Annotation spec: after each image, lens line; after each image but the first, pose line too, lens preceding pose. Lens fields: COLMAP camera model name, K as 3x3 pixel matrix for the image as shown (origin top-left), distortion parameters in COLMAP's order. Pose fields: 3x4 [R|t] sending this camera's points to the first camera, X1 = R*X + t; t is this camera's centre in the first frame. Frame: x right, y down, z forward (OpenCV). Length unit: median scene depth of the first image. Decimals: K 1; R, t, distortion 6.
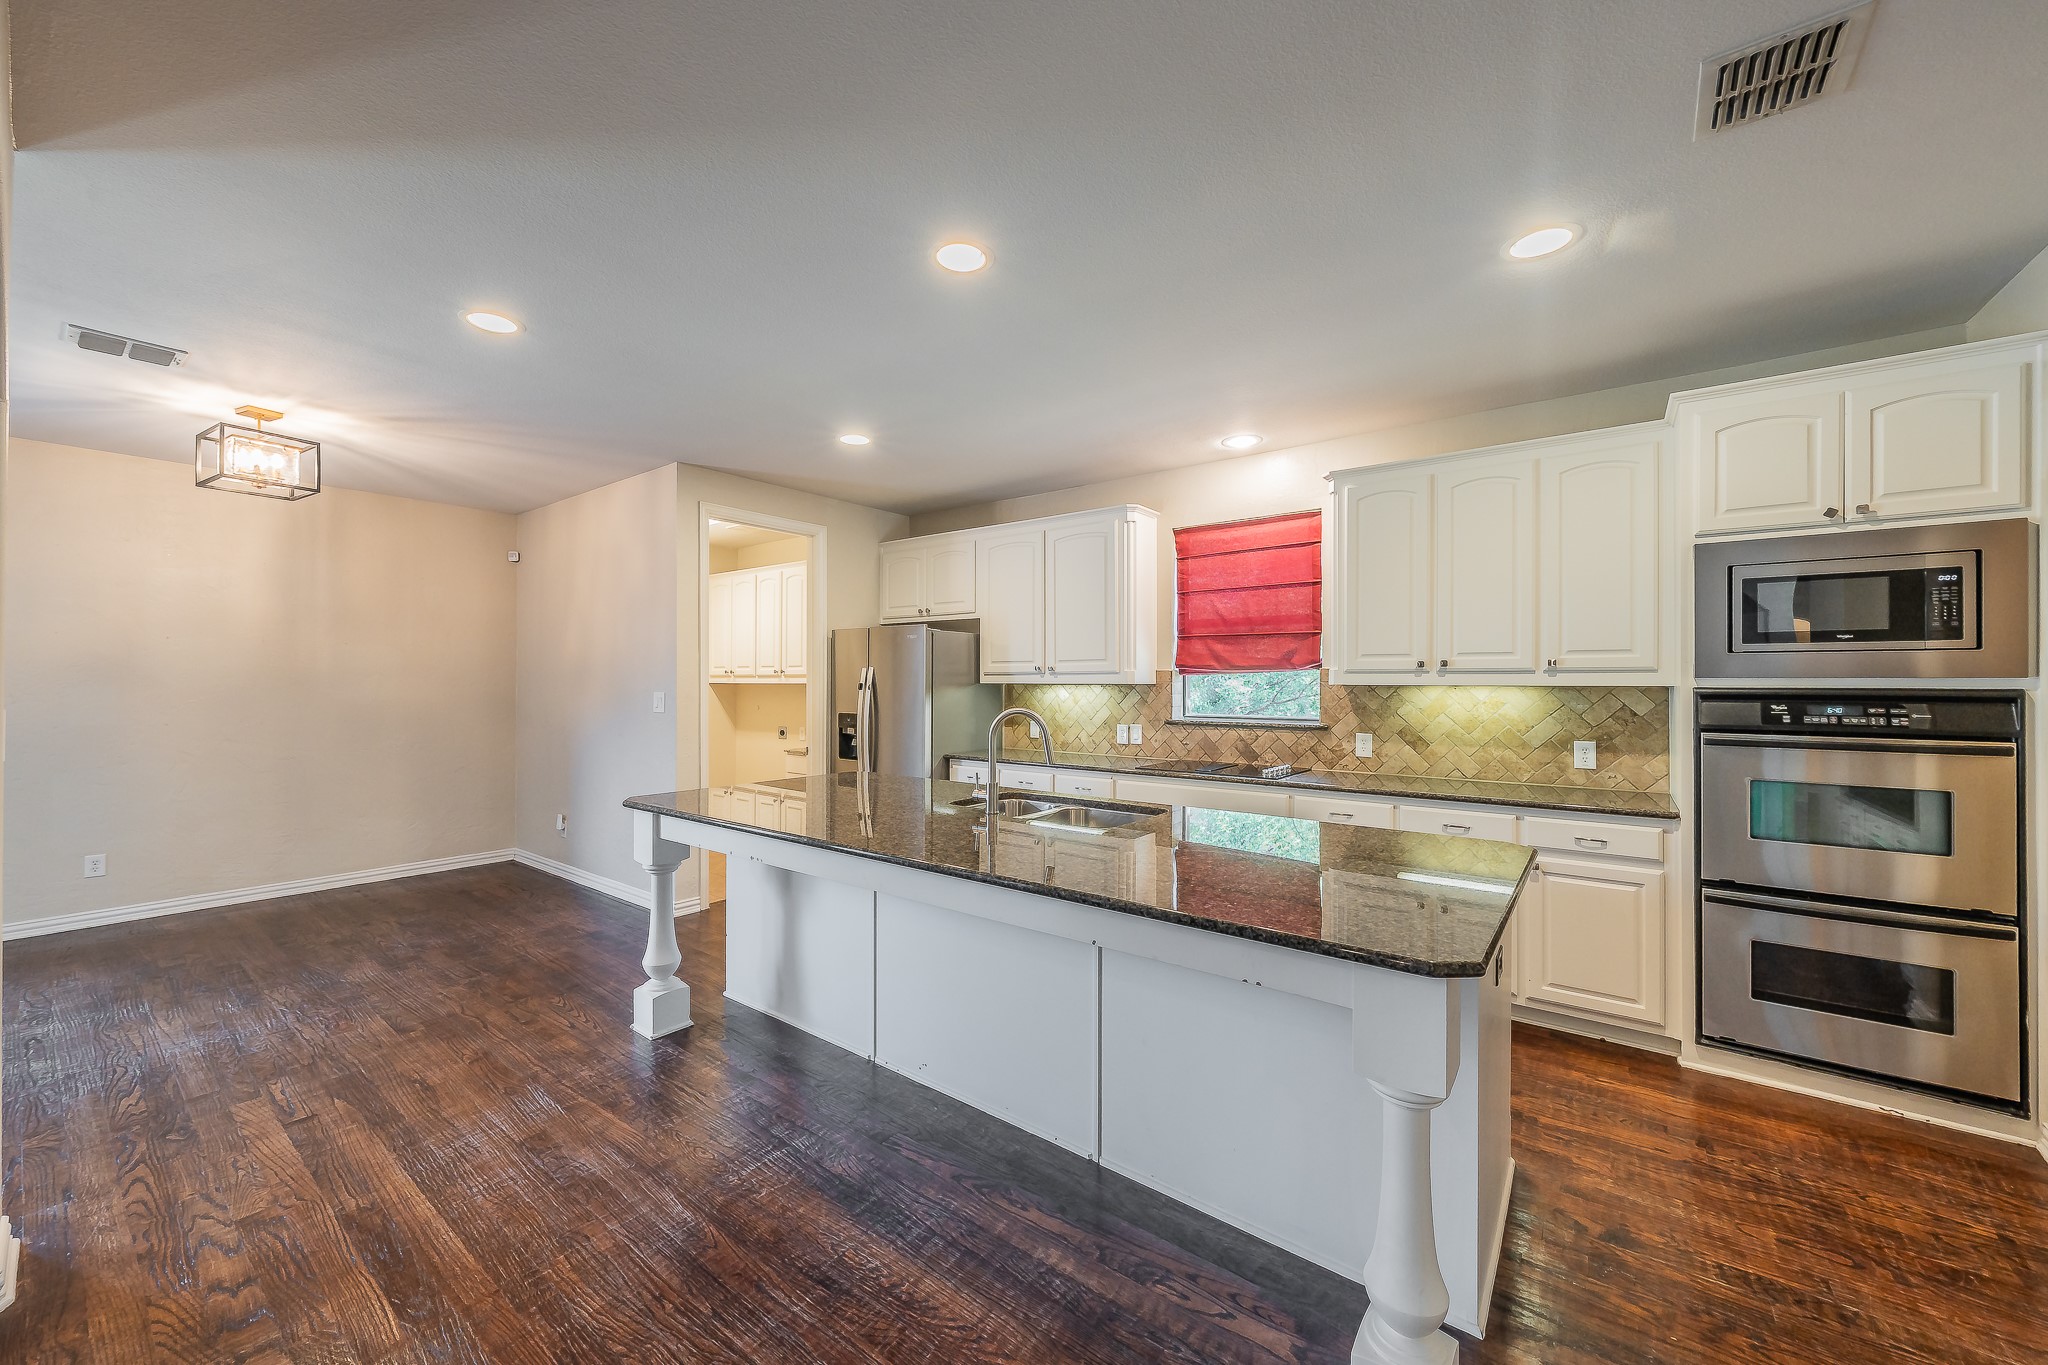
lens RADIAL K [[778.2, 0, 1016.8], [0, 778.2, 675.6], [0, 0, 1]] dist [0.009197, 0.000016]
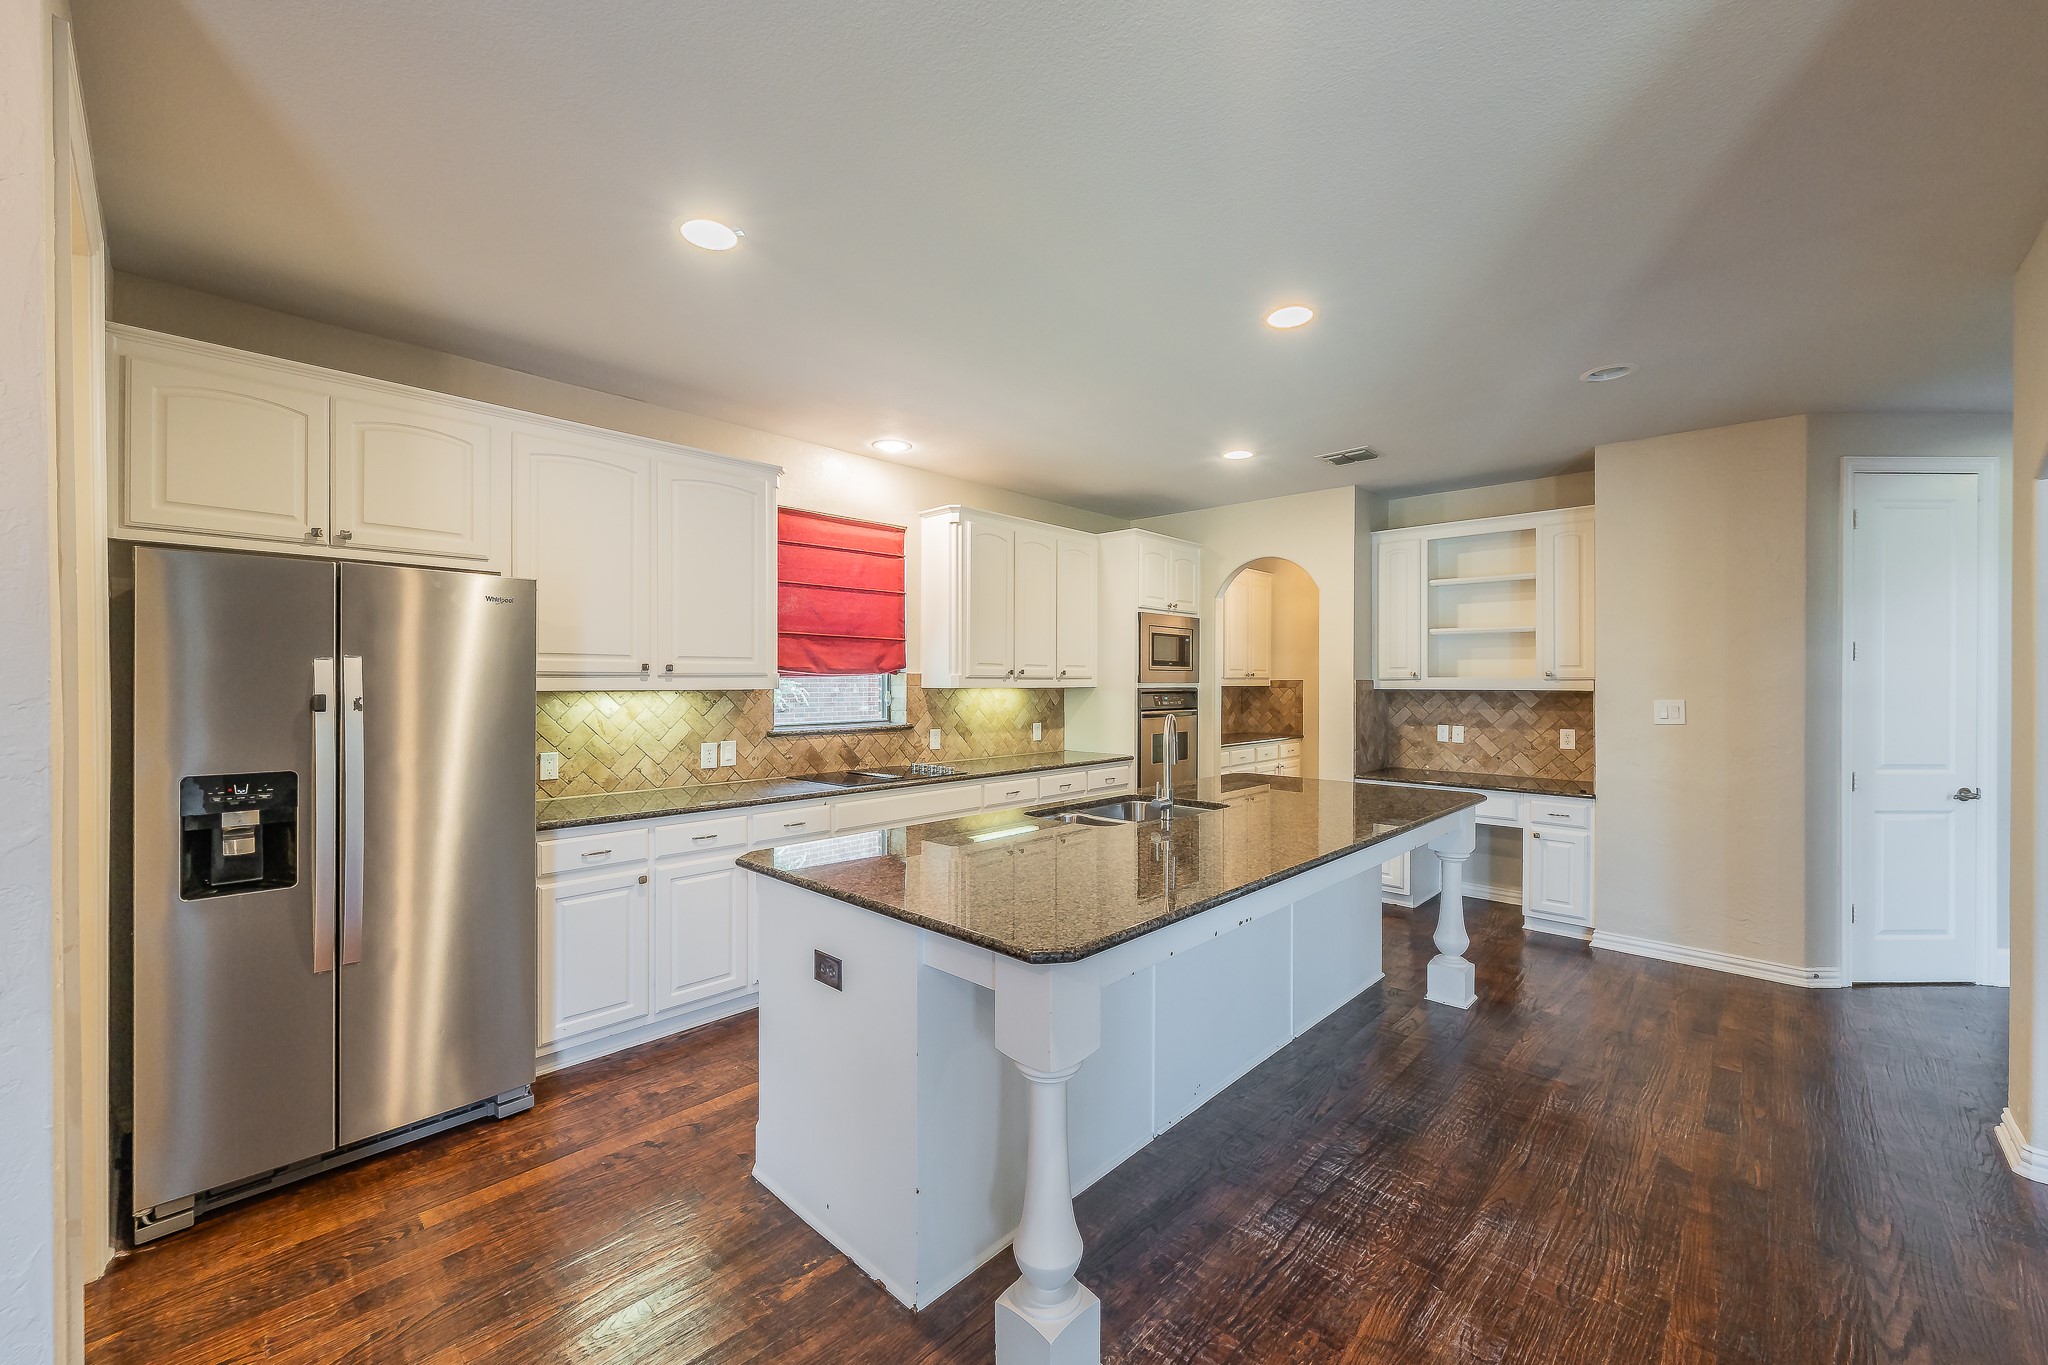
lens RADIAL K [[817.7, 0, 1019.4], [0, 817.7, 688.8], [0, 0, 1]] dist [-0.001053, -0.000142]
pose [[0.088385, -0.009693, 0.996039, -0.743458], [-0.007730, 0.999916, 0.010416, -0.000572], [-0.996056, -0.008620, 0.088302, 0.740741]]
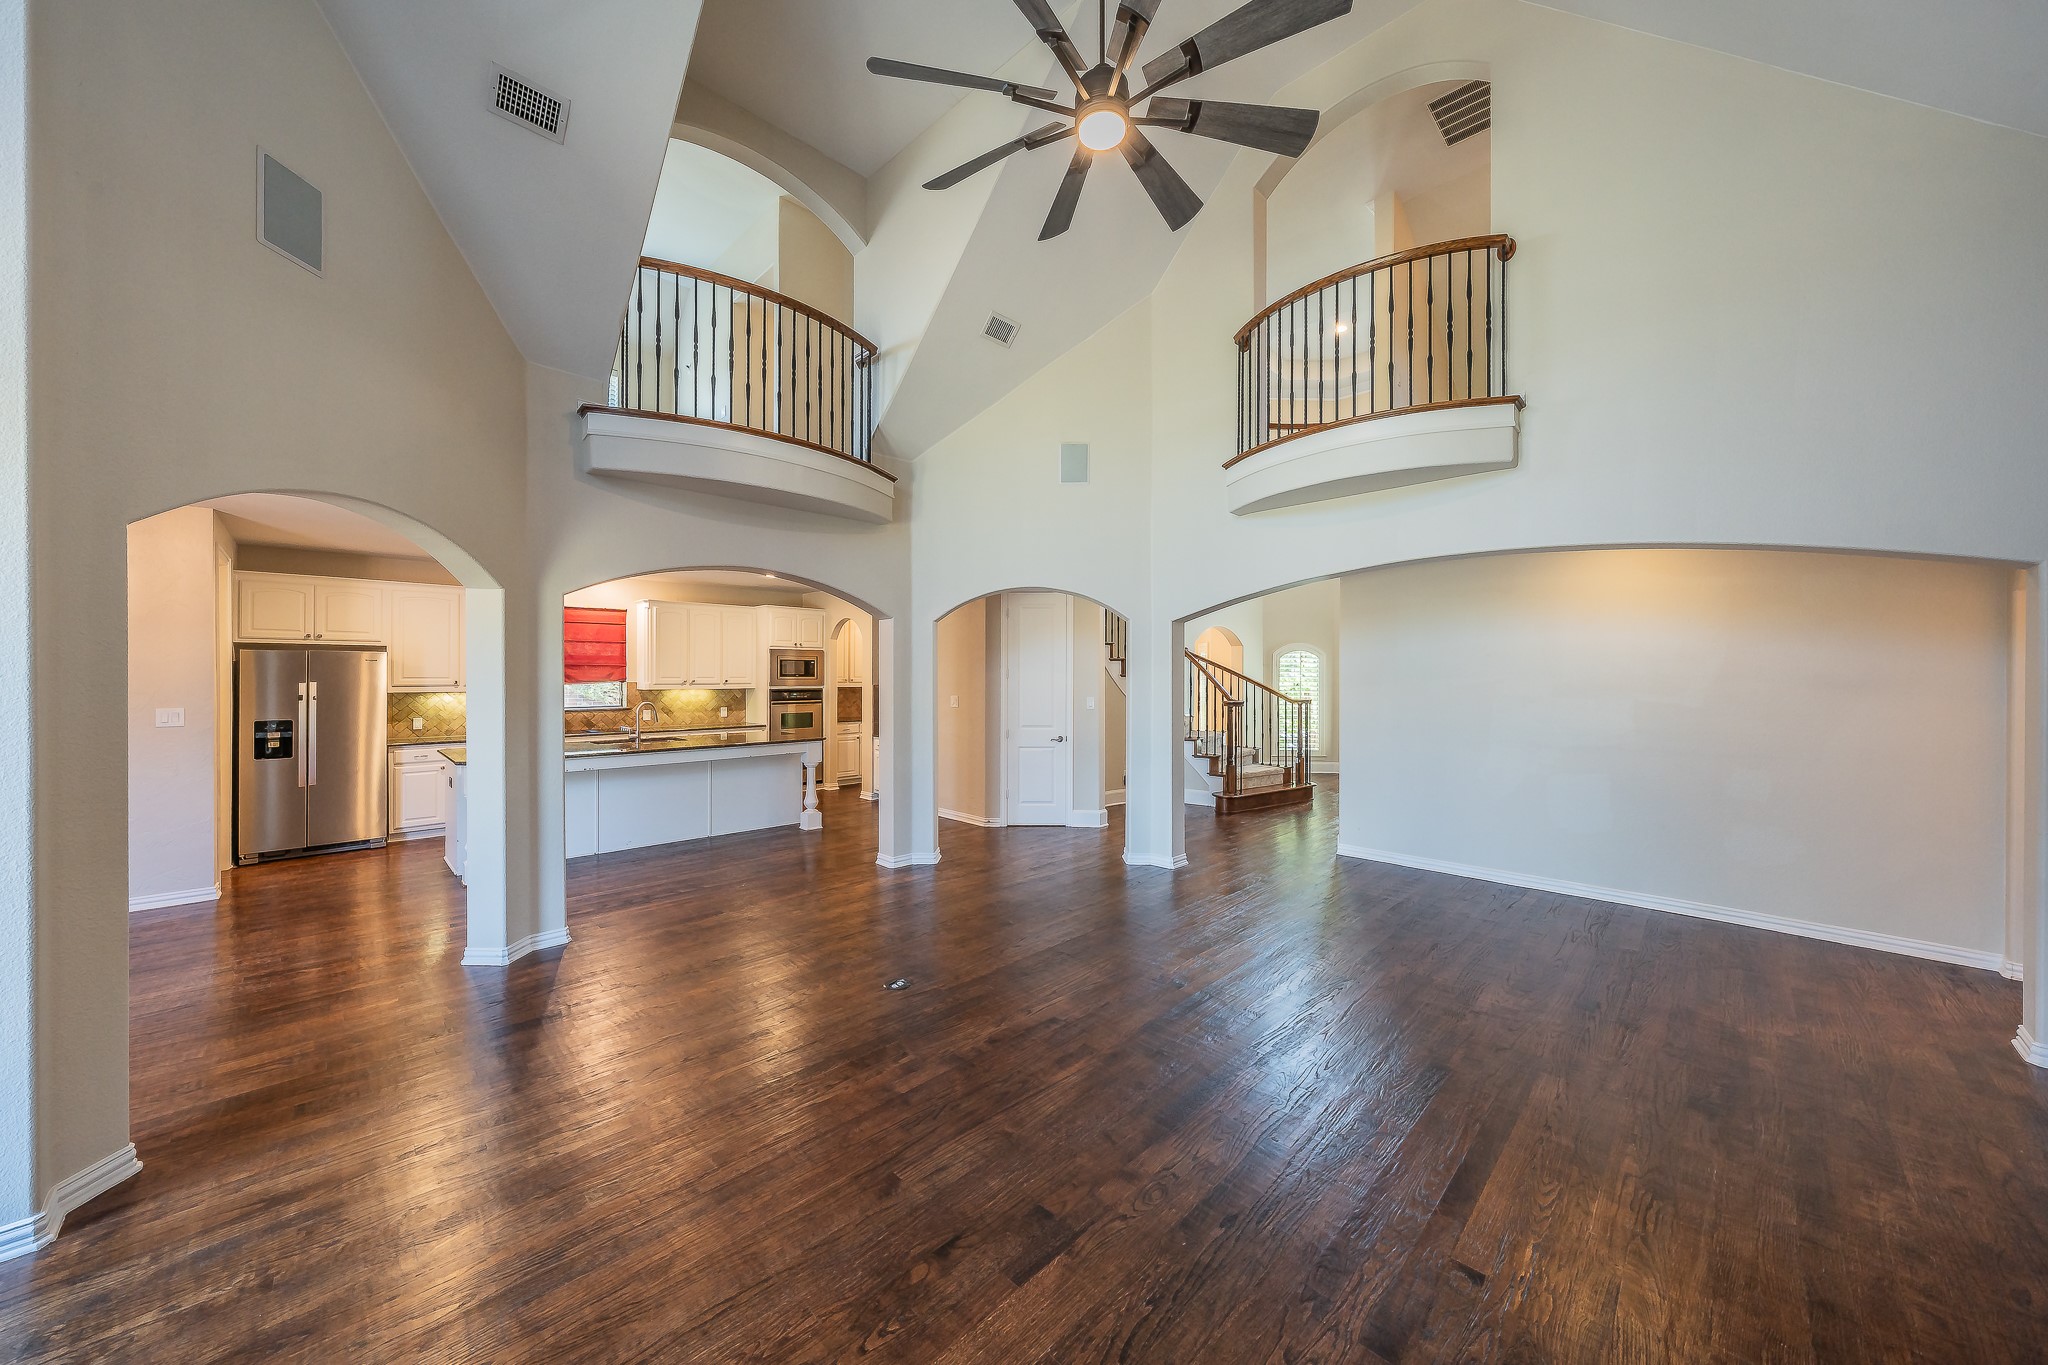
lens RADIAL K [[724.2, 0, 1024.0], [0, 724.2, 682.5], [0, 0, 1]] dist [0.000230, 0.000056]
pose [[0.126603, -0.009760, 0.991905, -1.503946], [-0.006136, 0.999925, 0.010622, -0.036898], [-0.991934, -0.007432, 0.126534, -0.375628]]
